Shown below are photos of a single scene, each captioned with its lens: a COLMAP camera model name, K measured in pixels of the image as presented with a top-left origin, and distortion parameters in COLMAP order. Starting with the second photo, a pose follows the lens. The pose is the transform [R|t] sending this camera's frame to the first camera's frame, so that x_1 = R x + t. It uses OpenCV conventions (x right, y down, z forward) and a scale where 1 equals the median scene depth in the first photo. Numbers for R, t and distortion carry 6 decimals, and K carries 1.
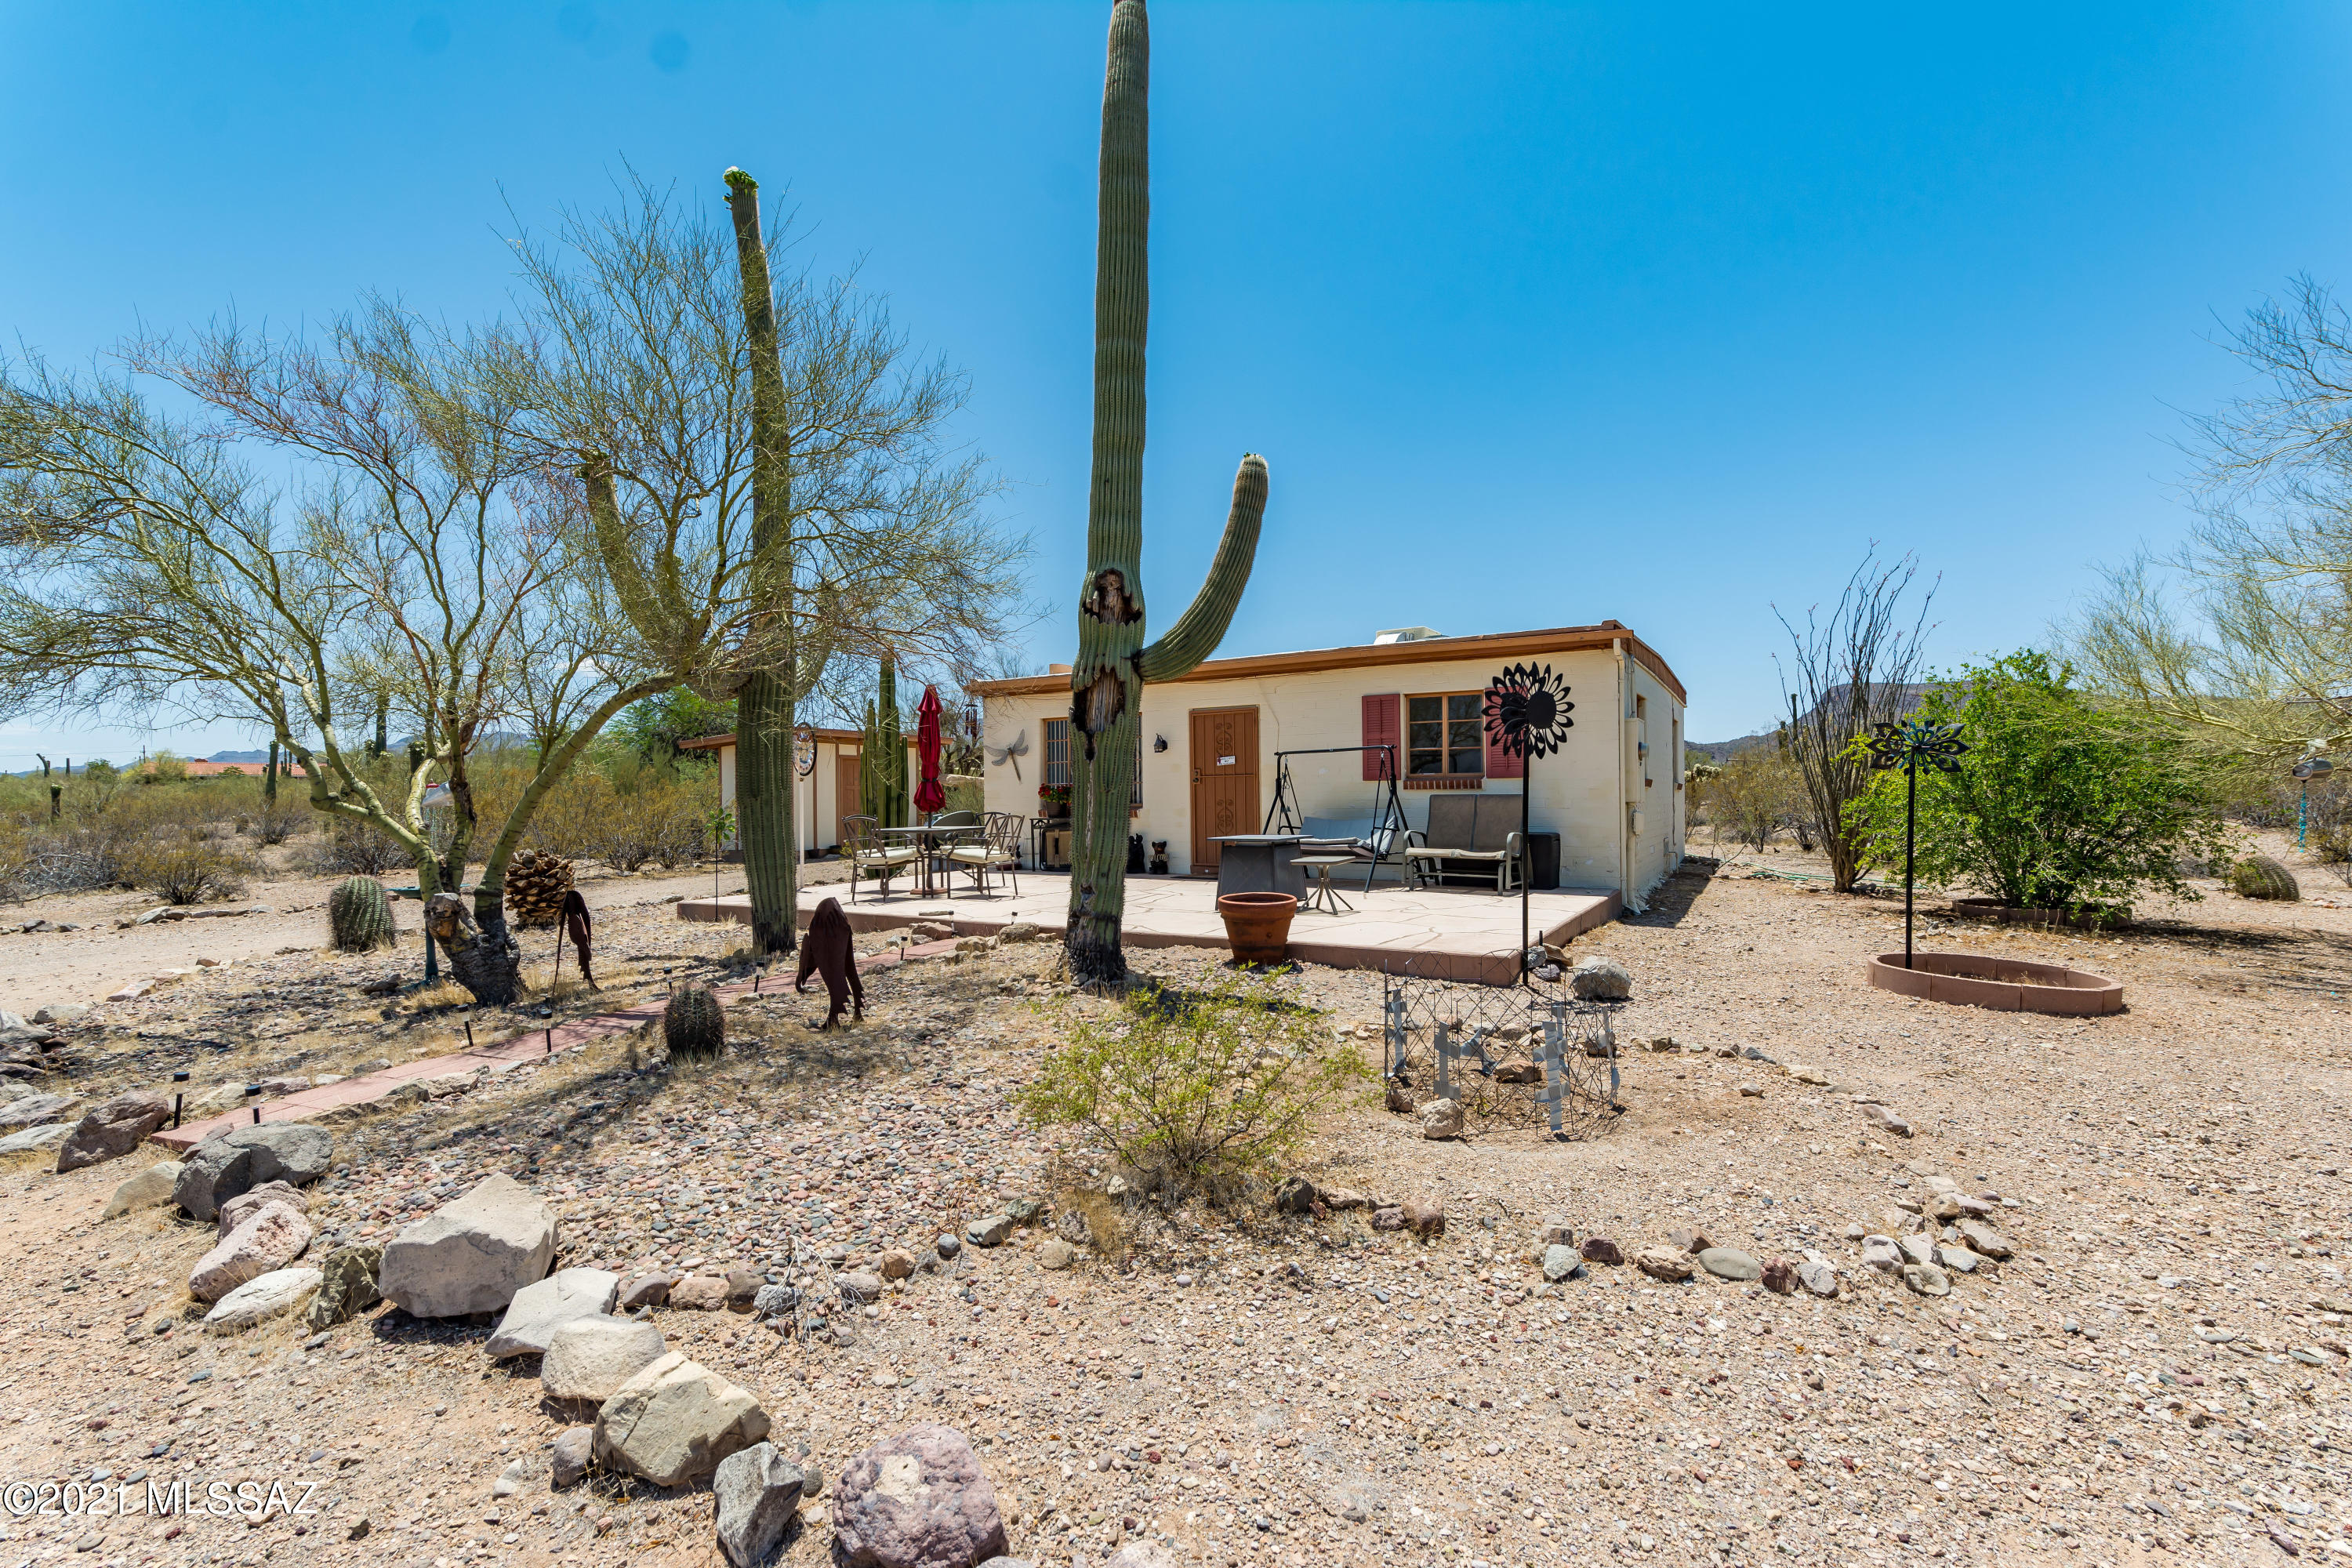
lens RADIAL K [[1006.0, 0, 1164.0], [0, 1006.0, 789.4], [0, 0, 1]] dist [0.002616, 0.000041]
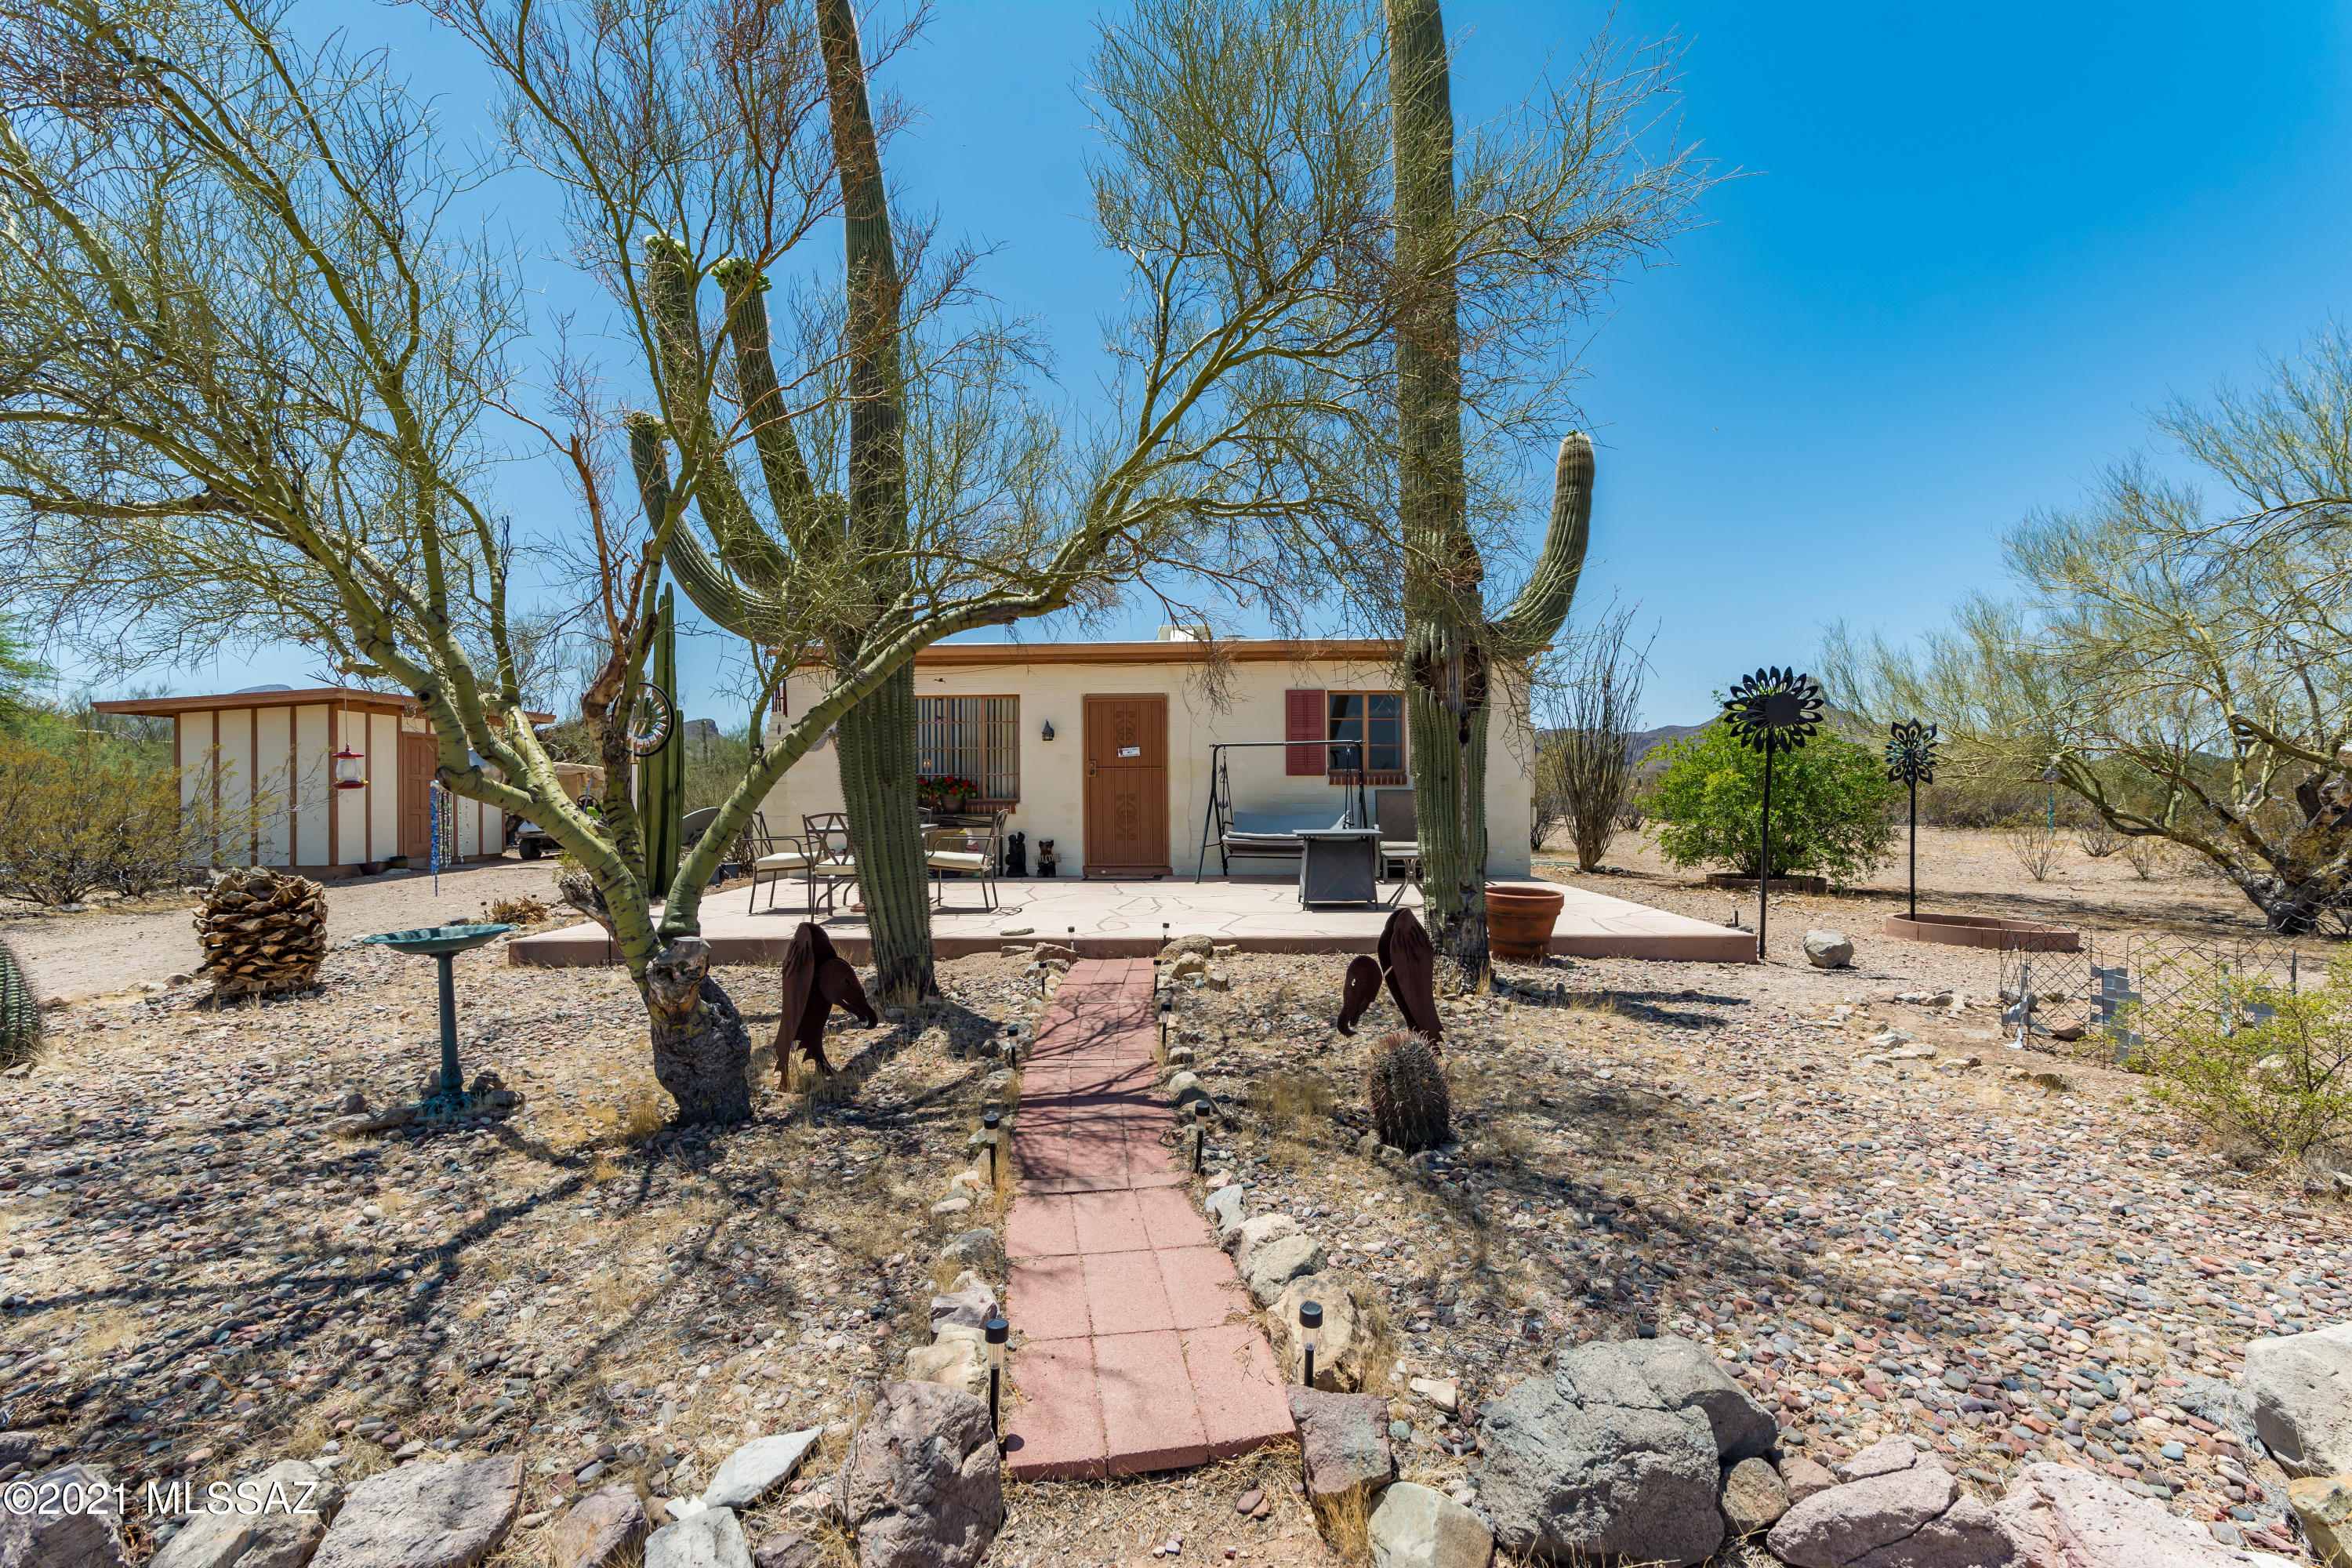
lens RADIAL K [[1006.0, 0, 1173.5], [0, 1006.0, 789.7], [0, 0, 1]] dist [0.002616, 0.000041]
pose [[0.869750, 0.007968, 0.493429, -0.392219], [-0.007785, 0.999967, -0.002424, 0.009048], [-0.493432, -0.001733, 0.869783, 0.182548]]
